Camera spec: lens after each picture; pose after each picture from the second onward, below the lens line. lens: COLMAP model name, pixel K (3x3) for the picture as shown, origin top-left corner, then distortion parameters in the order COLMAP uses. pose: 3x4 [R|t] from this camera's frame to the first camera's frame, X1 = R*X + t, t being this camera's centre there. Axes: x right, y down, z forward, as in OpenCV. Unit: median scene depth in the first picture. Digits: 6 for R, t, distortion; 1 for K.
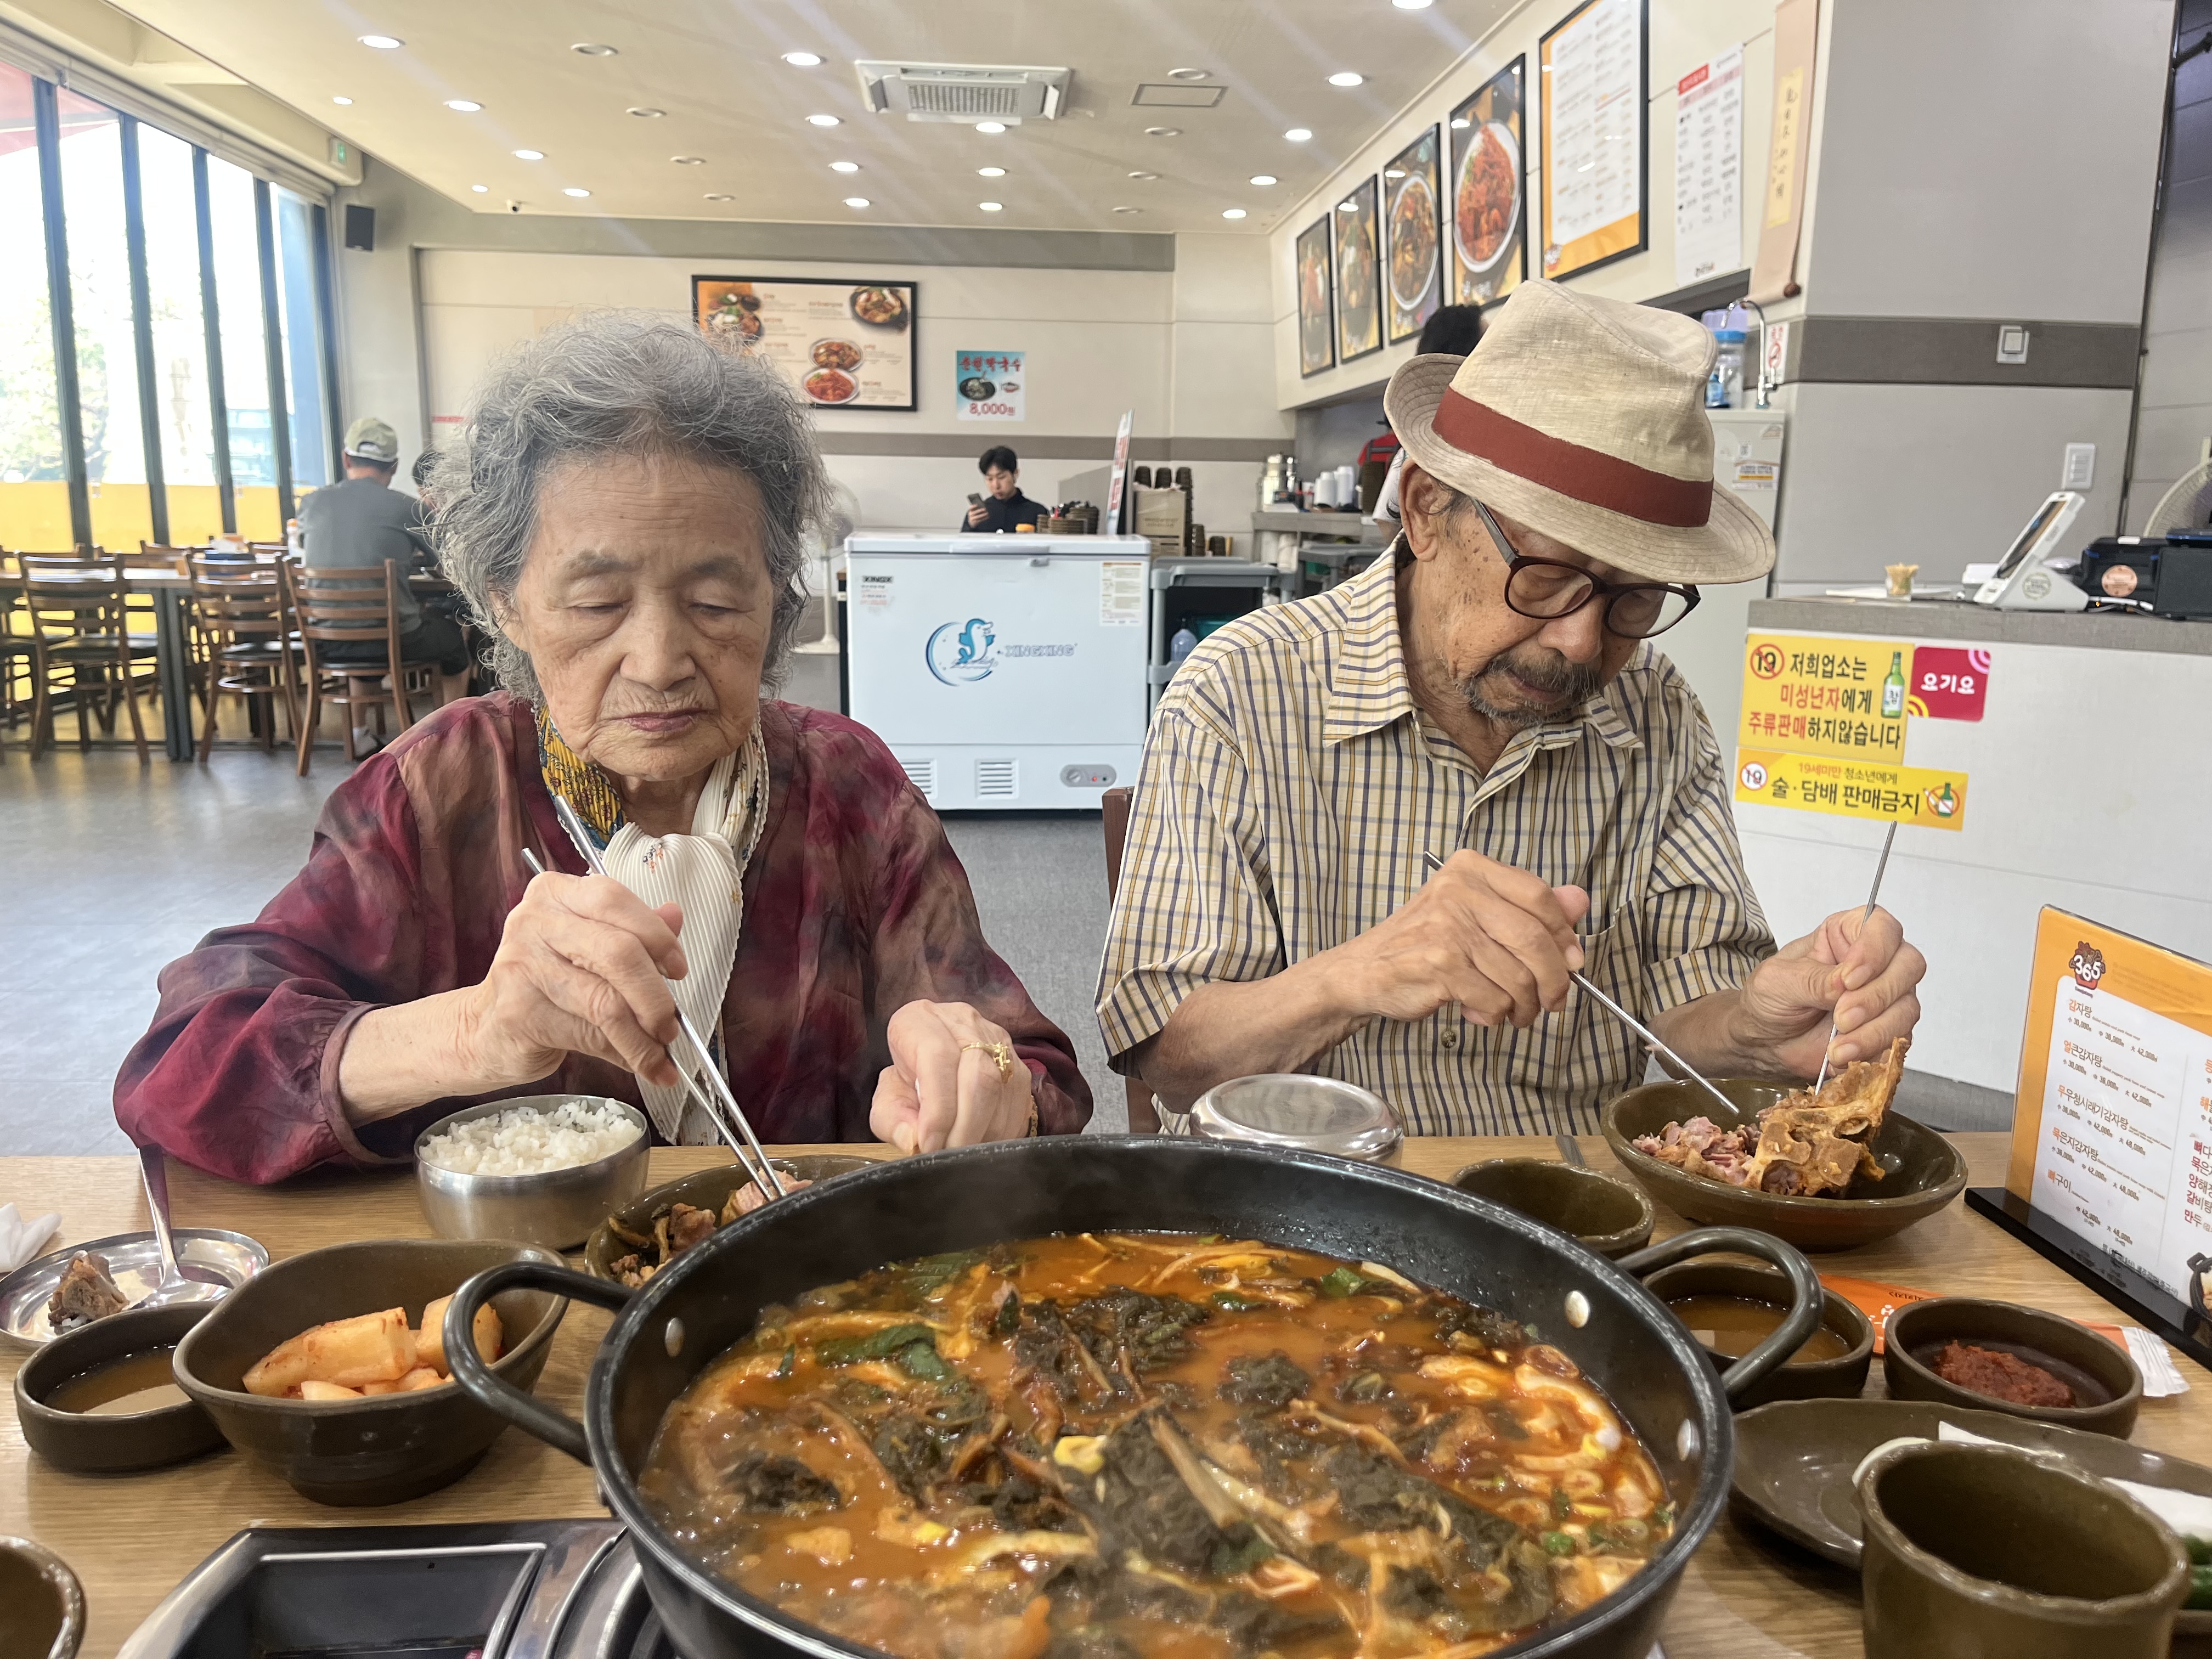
lens RADIAL K [[1619.6, 0, 1106.0], [0, 1619.6, 829.5], [0, 0, 1]] dist [0.062226, -0.091047]
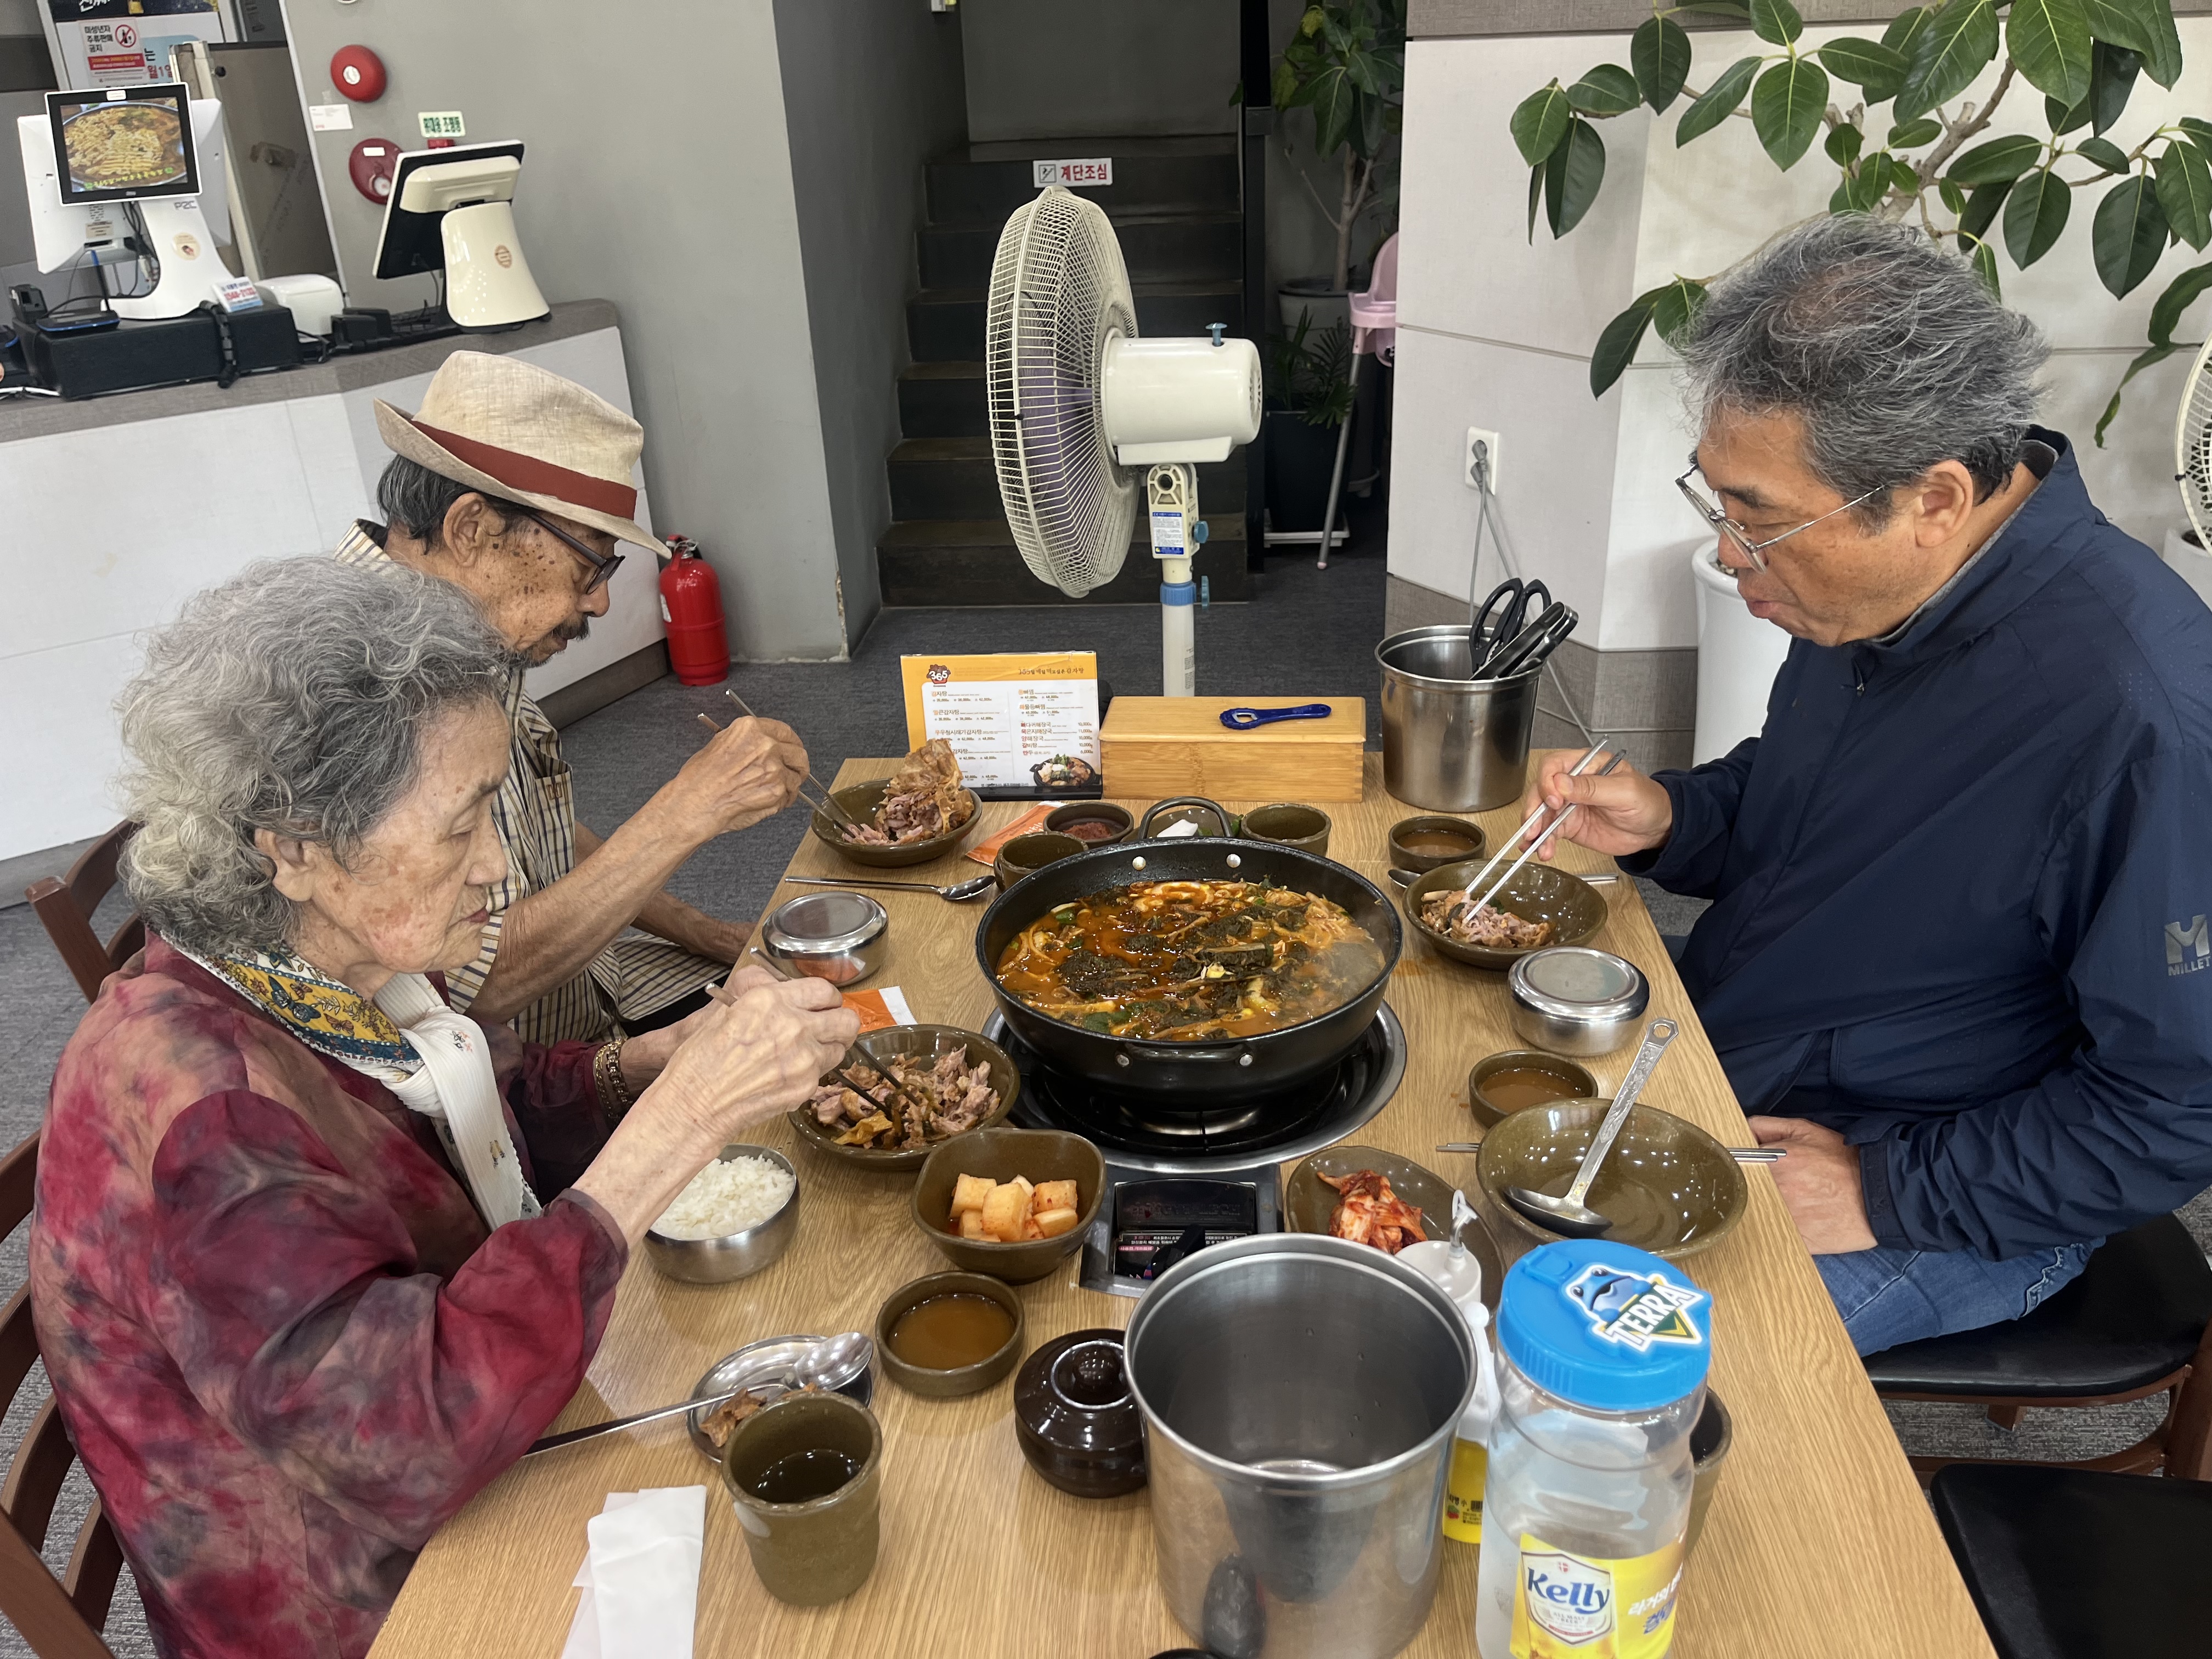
lens RADIAL K [[1619.6, 0, 1106.0], [0, 1619.6, 829.5], [0, 0, 1]] dist [0.062226, -0.091047]
pose [[0.138424, -0.443245, 0.885648, -0.191367], [0.226427, 0.884736, 0.407399, -0.078520], [-0.964142, 0.144141, 0.222831, 0.047094]]
